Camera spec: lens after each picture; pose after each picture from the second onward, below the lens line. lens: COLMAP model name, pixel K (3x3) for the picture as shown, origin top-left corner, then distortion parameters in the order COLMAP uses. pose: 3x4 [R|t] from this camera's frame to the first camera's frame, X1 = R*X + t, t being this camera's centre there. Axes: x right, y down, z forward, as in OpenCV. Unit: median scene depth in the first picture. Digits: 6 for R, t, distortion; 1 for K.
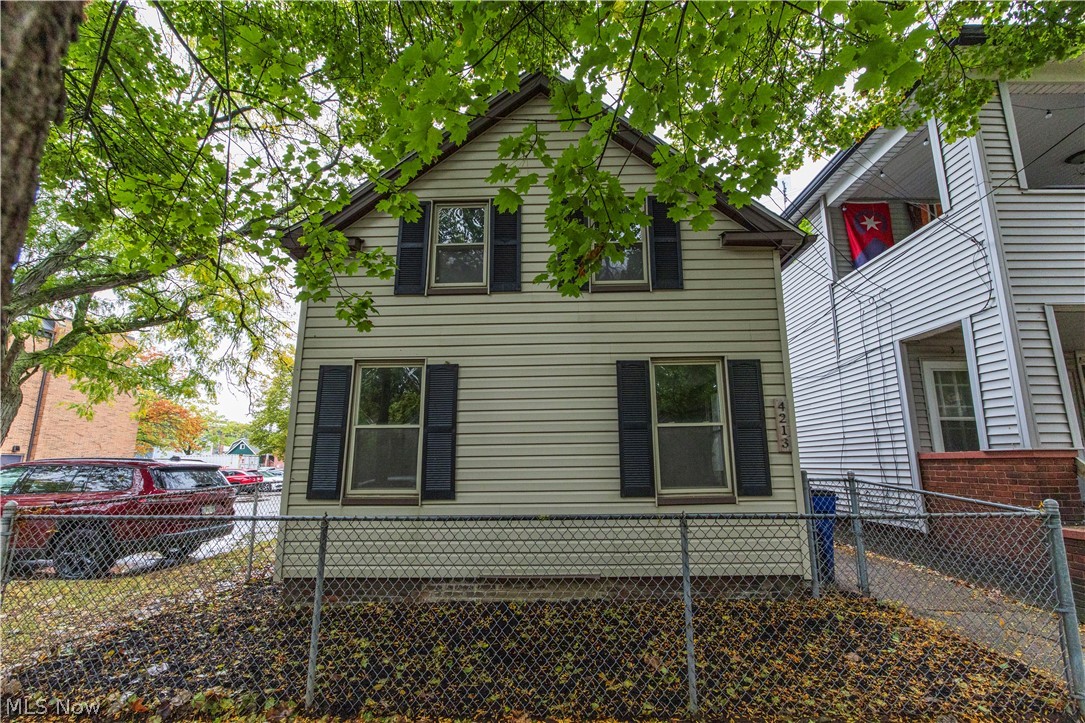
lens RADIAL K [[495.9, 0, 542.0], [0, 495.9, 370.8], [0, 0, 1]] dist [-0.003451, 0.000056]
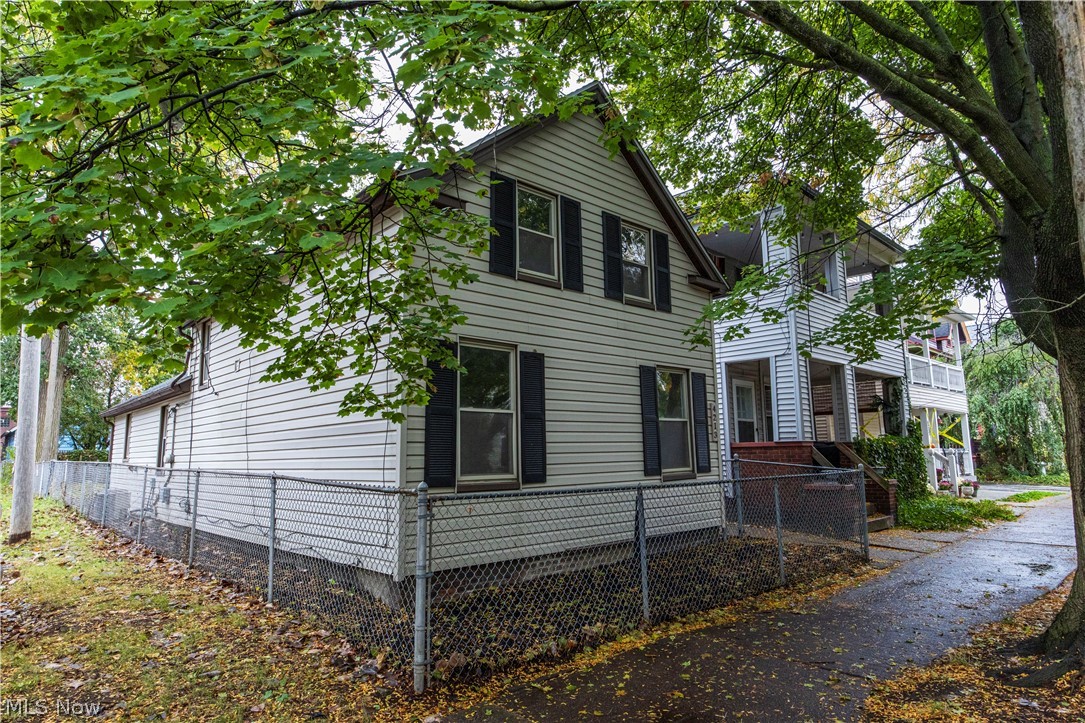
lens RADIAL K [[641.0, 0, 542.5], [0, 641.0, 358.4], [0, 0, 1]] dist [0.002948, 0.000007]
pose [[0.717287, 0.099547, 0.689631, -1.100383], [-0.126010, 0.991955, -0.012123, 0.013028], [-0.685289, -0.078205, 0.724060, 0.030811]]
